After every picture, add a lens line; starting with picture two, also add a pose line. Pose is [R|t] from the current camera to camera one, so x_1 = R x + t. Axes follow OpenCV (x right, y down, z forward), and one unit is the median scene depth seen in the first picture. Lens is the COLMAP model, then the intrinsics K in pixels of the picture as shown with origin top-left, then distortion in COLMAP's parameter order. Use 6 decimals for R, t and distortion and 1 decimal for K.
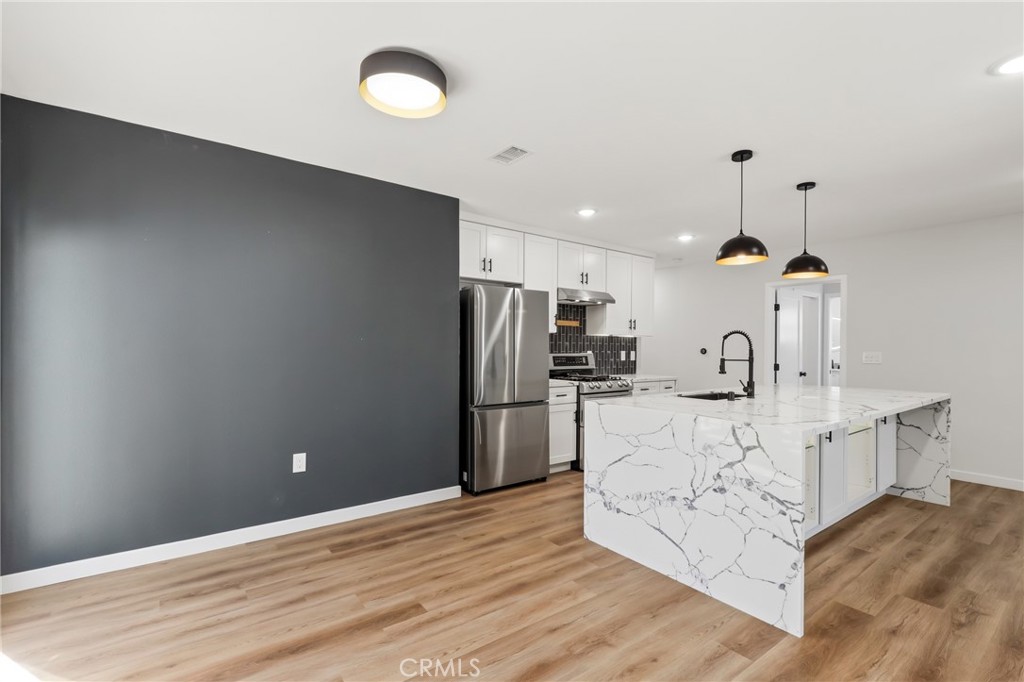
lens RADIAL K [[465.6, 0, 513.9], [0, 465.6, 349.3], [0, 0, 1]] dist [-0.002255, 0.000013]
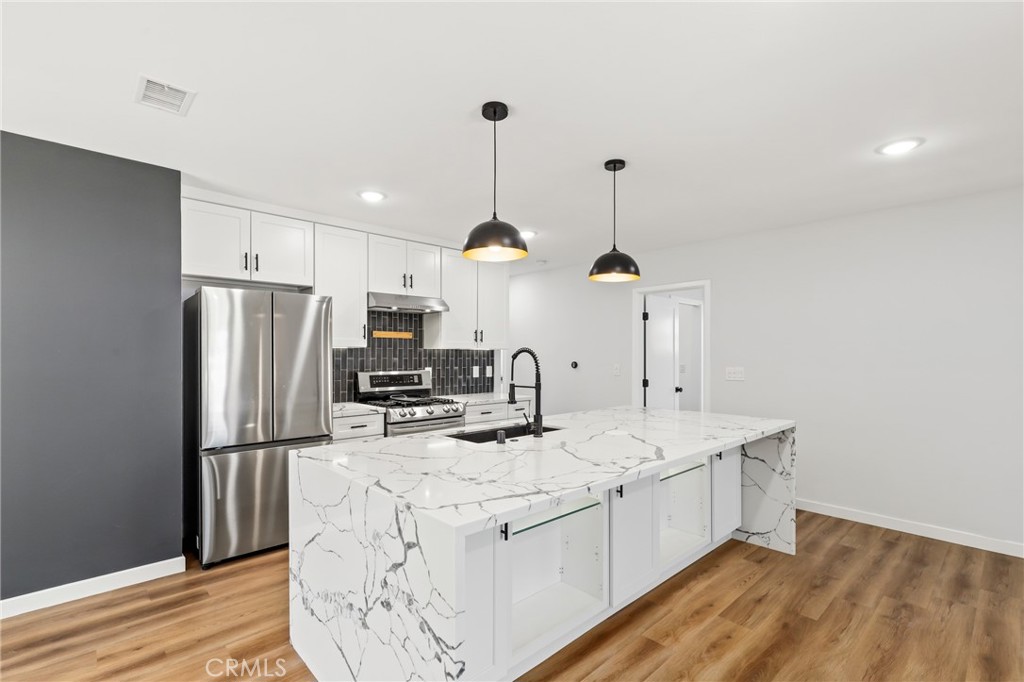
lens RADIAL K [[469.0, 0, 512.4], [0, 469.0, 355.1], [0, 0, 1]] dist [-0.001935, 0.000128]
pose [[0.994535, -0.005986, 0.104227, 0.337856], [0.006138, 0.999981, -0.001138, -0.025370], [-0.104218, 0.001771, 0.994553, 0.206138]]
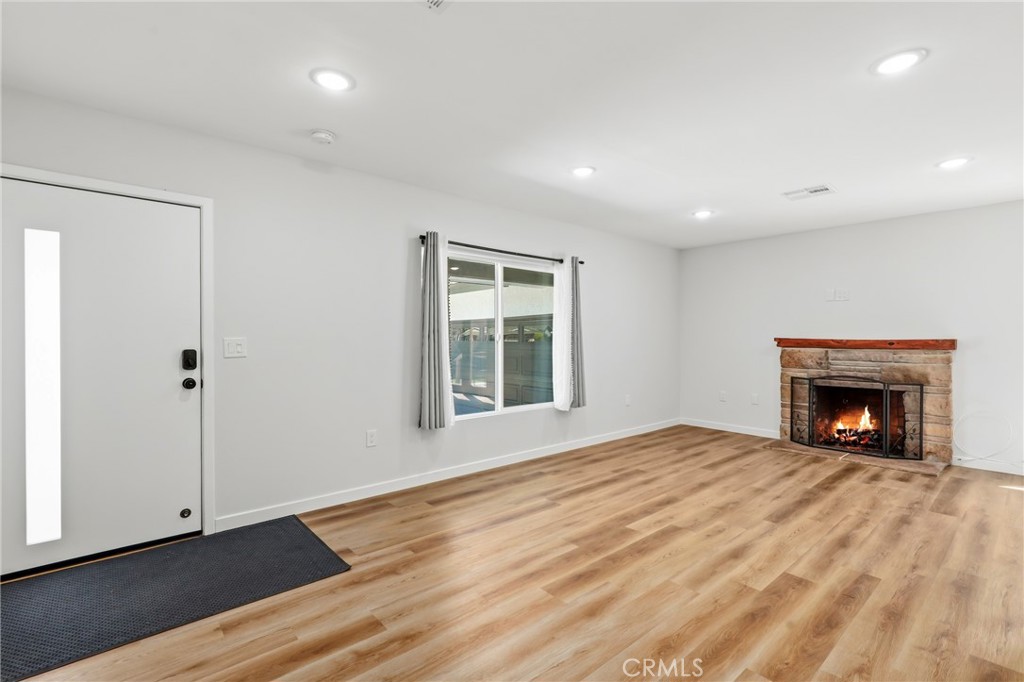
lens RADIAL K [[464.9, 0, 516.3], [0, 464.9, 342.0], [0, 0, 1]] dist [-0.002804, 0.000239]
pose [[-0.996956, -0.009139, -0.077427, 1.057866], [-0.009892, 0.999907, 0.009344, 0.007620], [0.077334, 0.010081, -0.996954, 1.033177]]
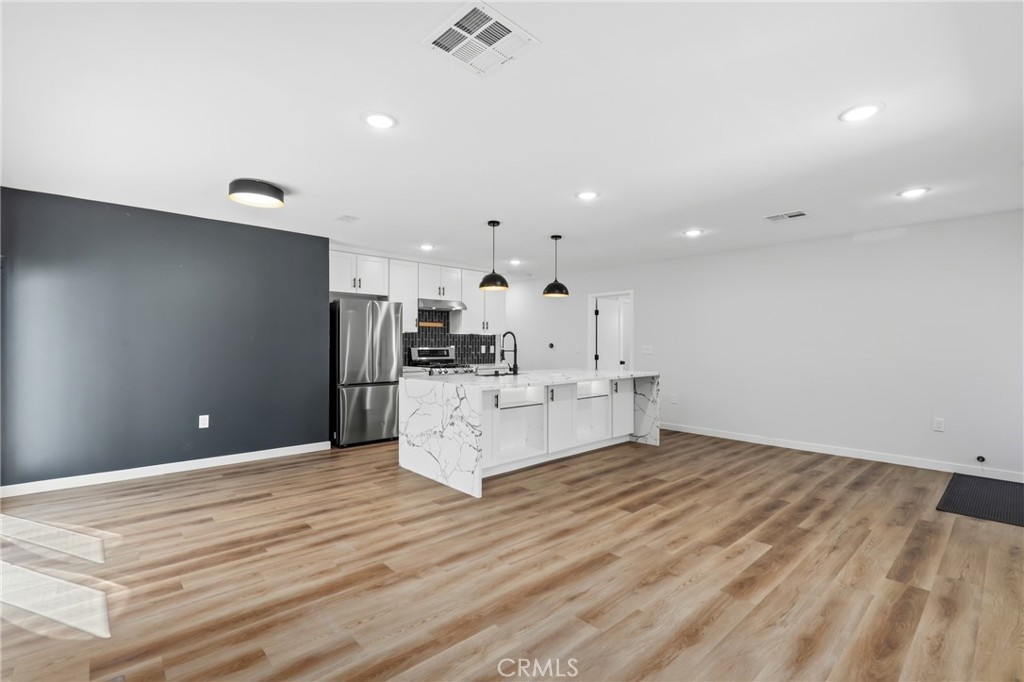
lens RADIAL K [[464.9, 0, 516.3], [0, 464.9, 342.0], [0, 0, 1]] dist [-0.002804, 0.000239]
pose [[0.994741, -0.002918, 0.102385, 0.309474], [0.003668, 0.999968, -0.007138, 0.004468], [-0.102361, 0.007476, 0.994719, -0.468958]]
